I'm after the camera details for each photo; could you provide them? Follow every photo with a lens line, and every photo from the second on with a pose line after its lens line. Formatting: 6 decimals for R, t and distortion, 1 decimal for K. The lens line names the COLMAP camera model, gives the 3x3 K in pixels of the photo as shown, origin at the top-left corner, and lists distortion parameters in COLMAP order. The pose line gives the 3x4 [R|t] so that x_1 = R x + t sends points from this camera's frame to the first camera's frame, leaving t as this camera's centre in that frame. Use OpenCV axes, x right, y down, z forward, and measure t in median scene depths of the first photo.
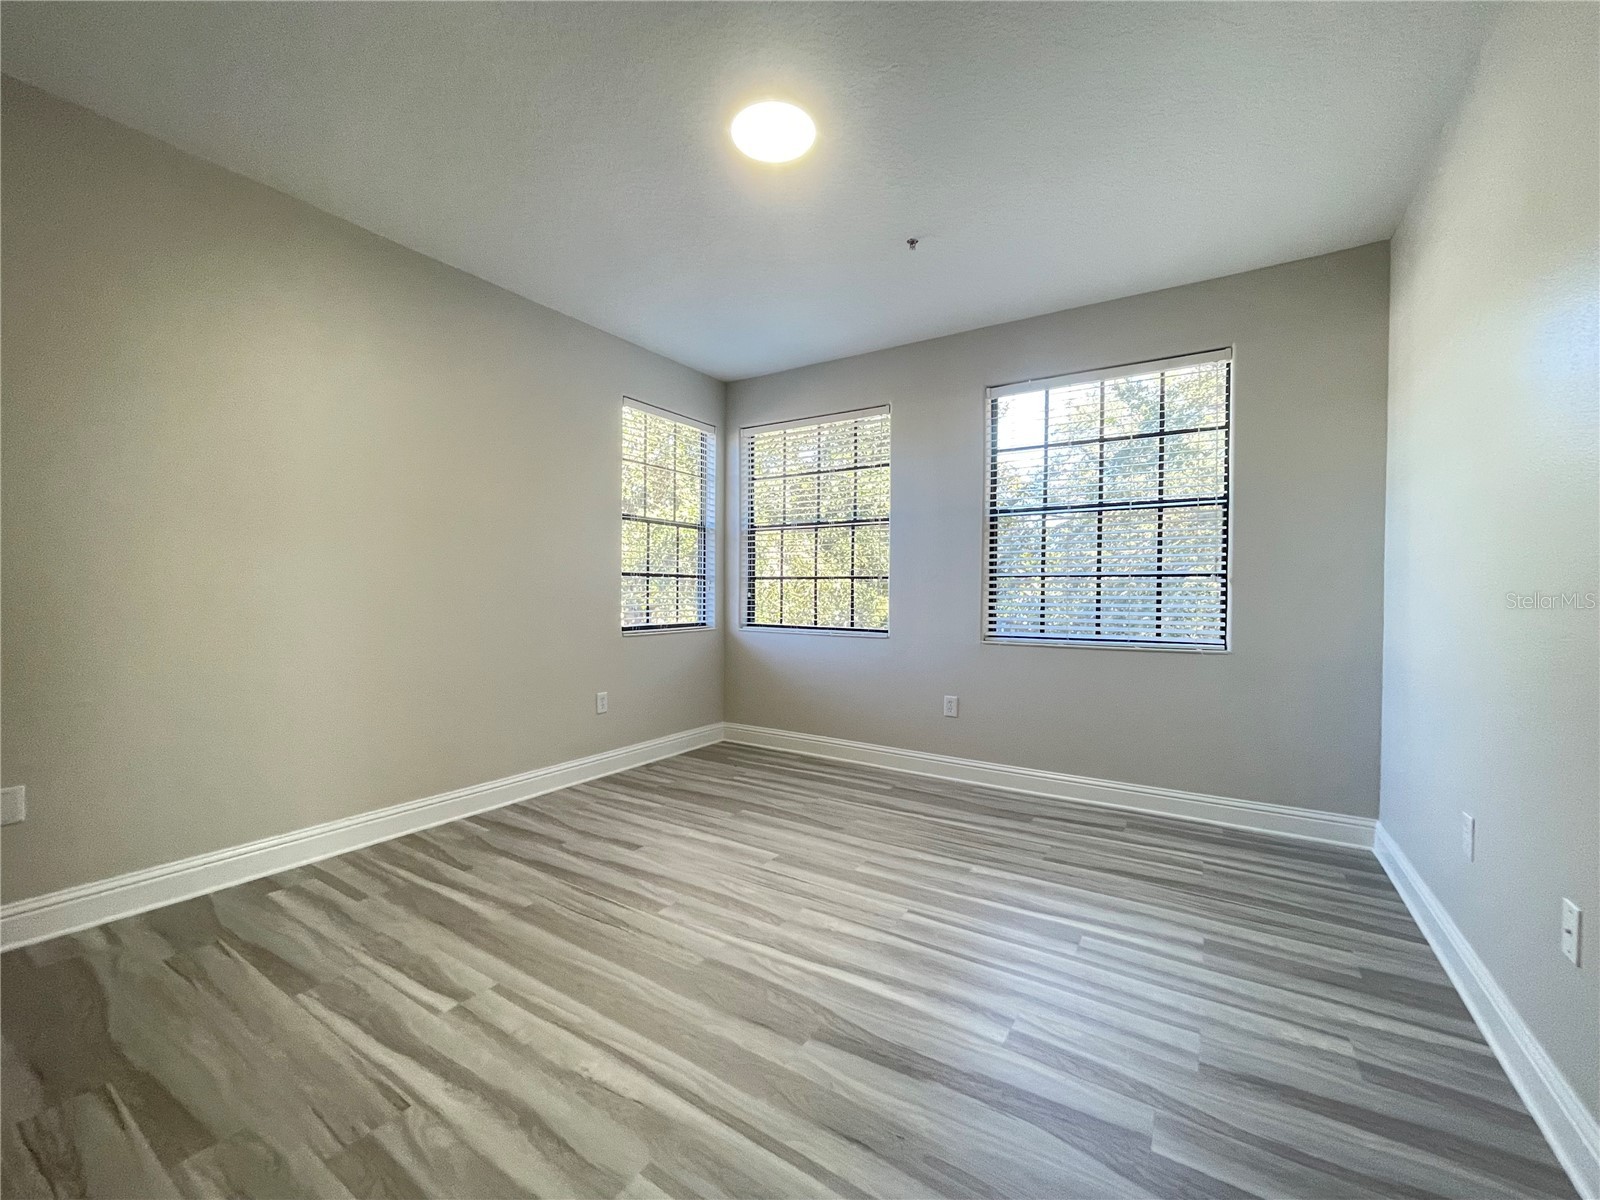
lens RADIAL K [[646.7, 0, 794.1], [0, 646.7, 600.8], [0, 0, 1]] dist [-0.003076, 0.001100]
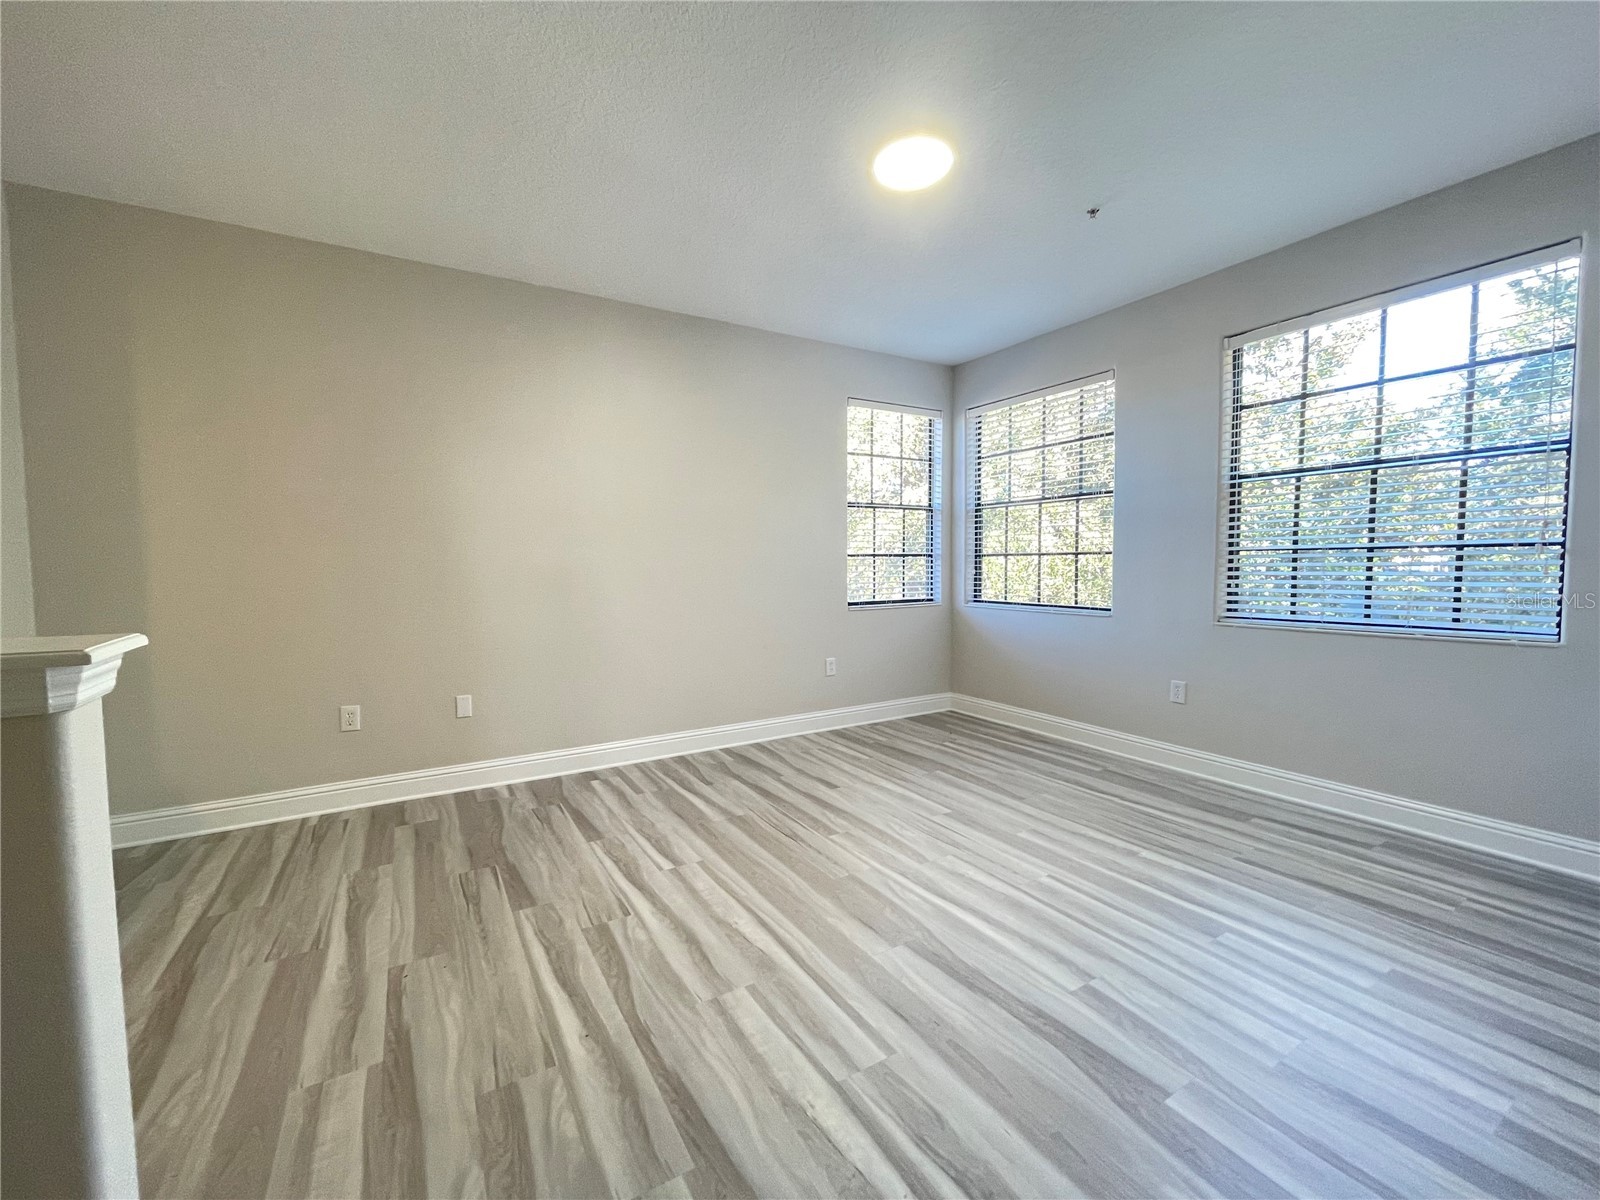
lens RADIAL K [[647.4, 0, 796.6], [0, 647.4, 599.0], [0, 0, 1]] dist [0.000464, 0.000268]
pose [[0.898907, 0.008849, -0.438050, 0.252975], [0.009295, 0.999186, 0.039258, -0.017700], [0.438041, -0.039361, 0.898093, -0.110203]]
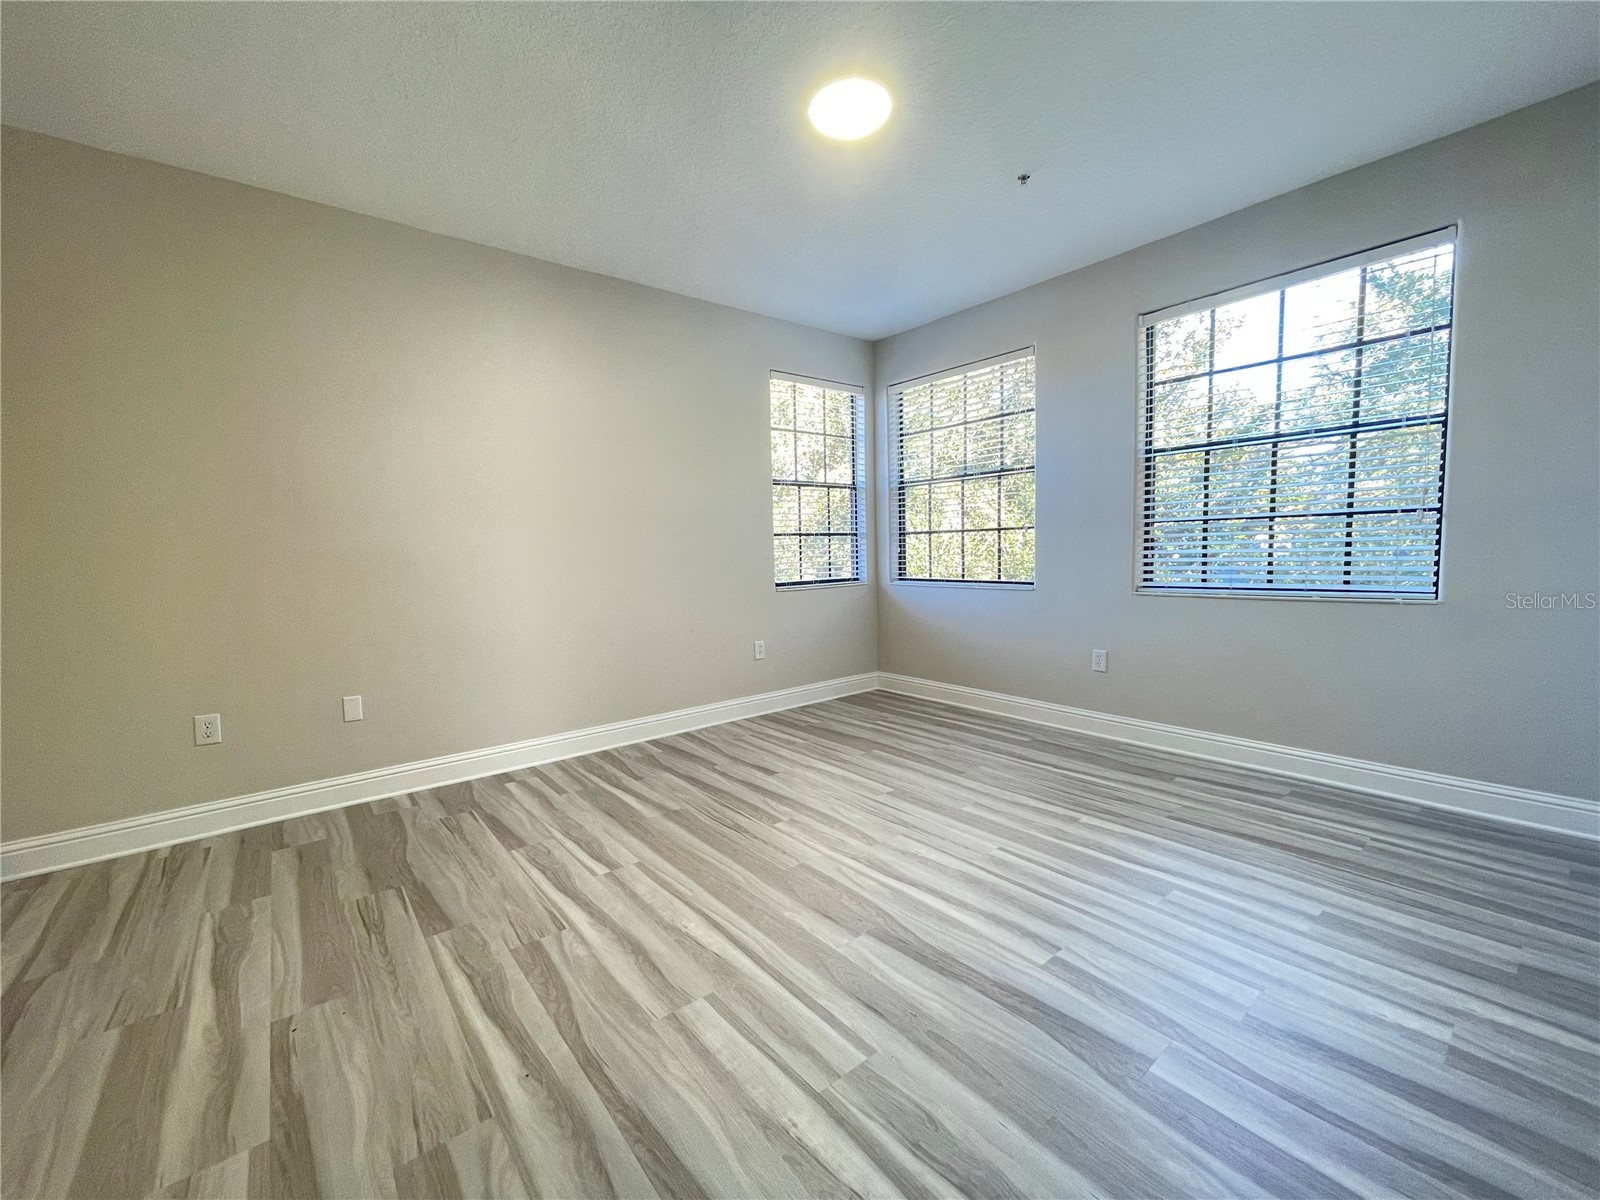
lens RADIAL K [[647.0, 0, 795.1], [0, 647.0, 598.9], [0, 0, 1]] dist [0.001241, -0.000146]
pose [[0.950446, -0.007239, -0.310804, 0.182136], [0.027825, 0.997697, 0.061851, 0.000836], [0.309641, -0.067434, 0.948459, -0.070610]]
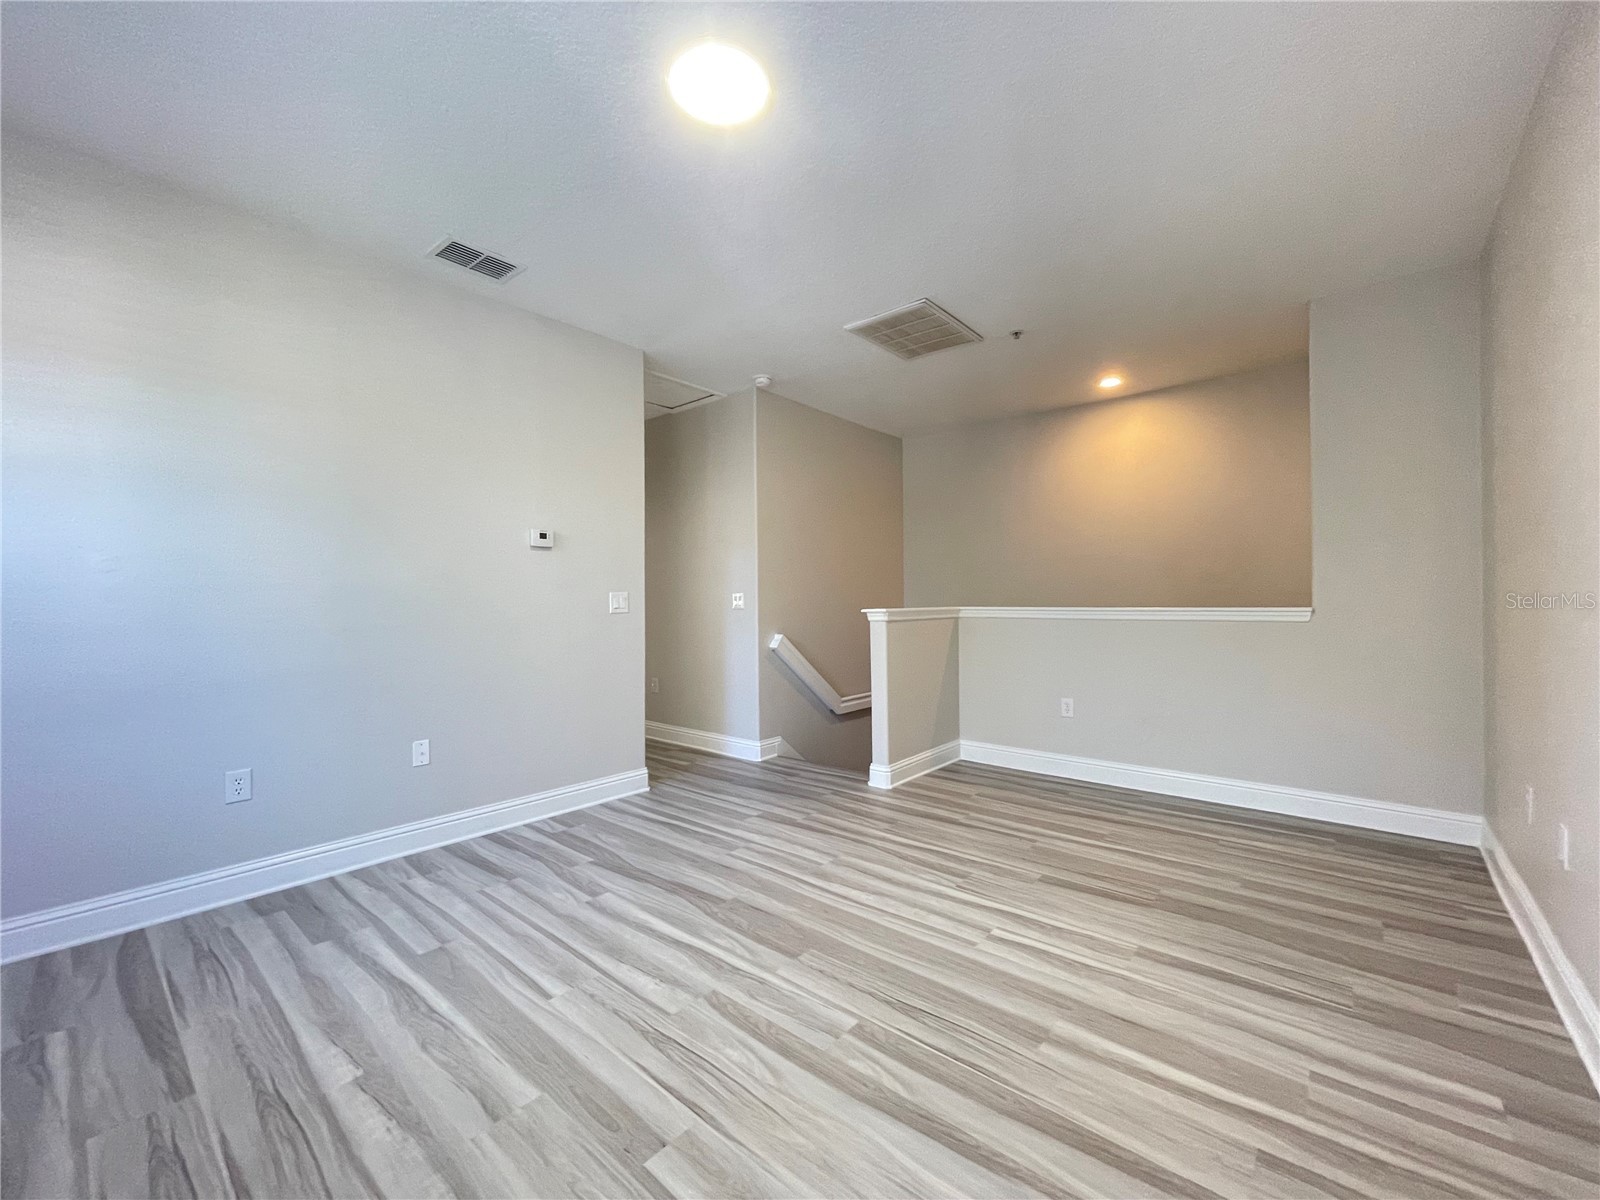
lens RADIAL K [[649.4, 0, 793.5], [0, 649.4, 599.7], [0, 0, 1]] dist [-0.001756, 0.000101]
pose [[-0.990887, -0.000550, 0.134692, -0.223884], [0.001513, 0.999883, 0.015213, -0.034133], [-0.134685, 0.015278, -0.990771, 1.663957]]
